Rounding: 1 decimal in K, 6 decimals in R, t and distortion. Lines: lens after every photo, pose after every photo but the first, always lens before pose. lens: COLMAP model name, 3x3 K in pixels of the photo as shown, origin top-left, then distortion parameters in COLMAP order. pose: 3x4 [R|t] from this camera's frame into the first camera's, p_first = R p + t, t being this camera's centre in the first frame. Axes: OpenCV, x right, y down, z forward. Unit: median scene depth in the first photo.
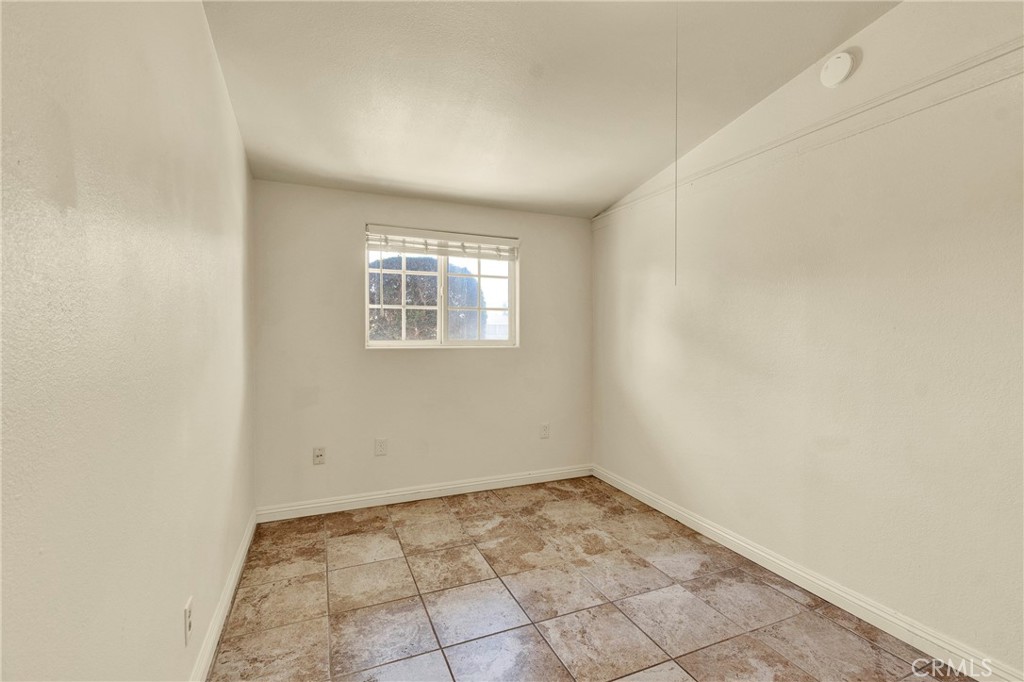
lens RADIAL K [[455.6, 0, 515.6], [0, 455.6, 337.3], [0, 0, 1]] dist [0.000121, -0.001432]
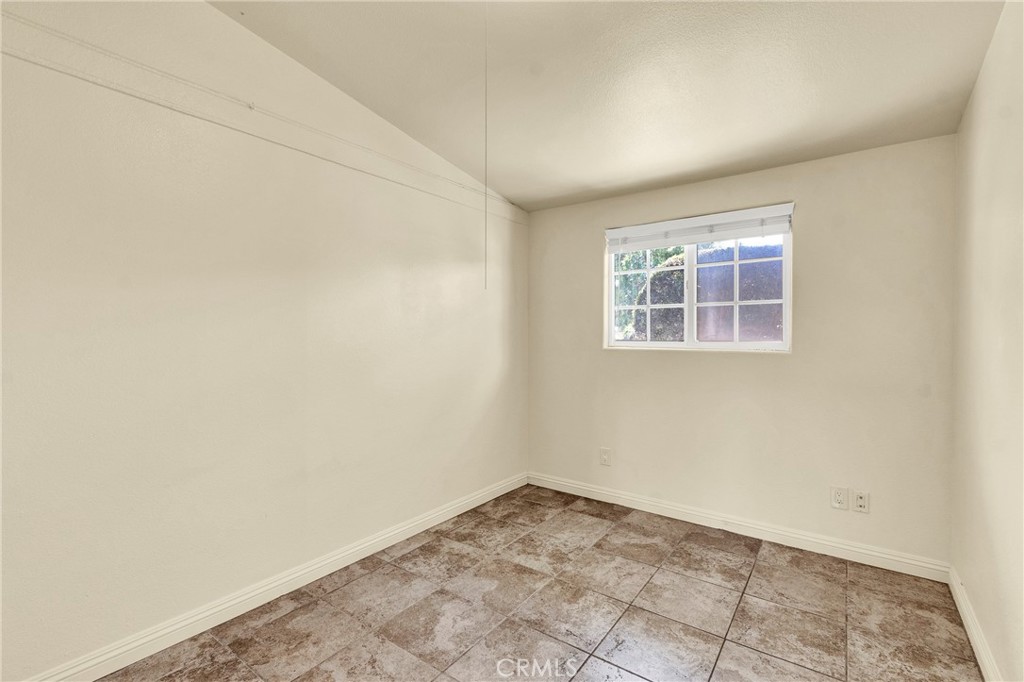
lens RADIAL K [[460.6, 0, 515.0], [0, 460.6, 343.5], [0, 0, 1]] dist [-0.001482, -0.000397]
pose [[0.514382, 0.009735, -0.857506, 0.380128], [0.001927, 0.999920, 0.012508, -0.000789], [0.857559, -0.008087, 0.514322, 0.233249]]
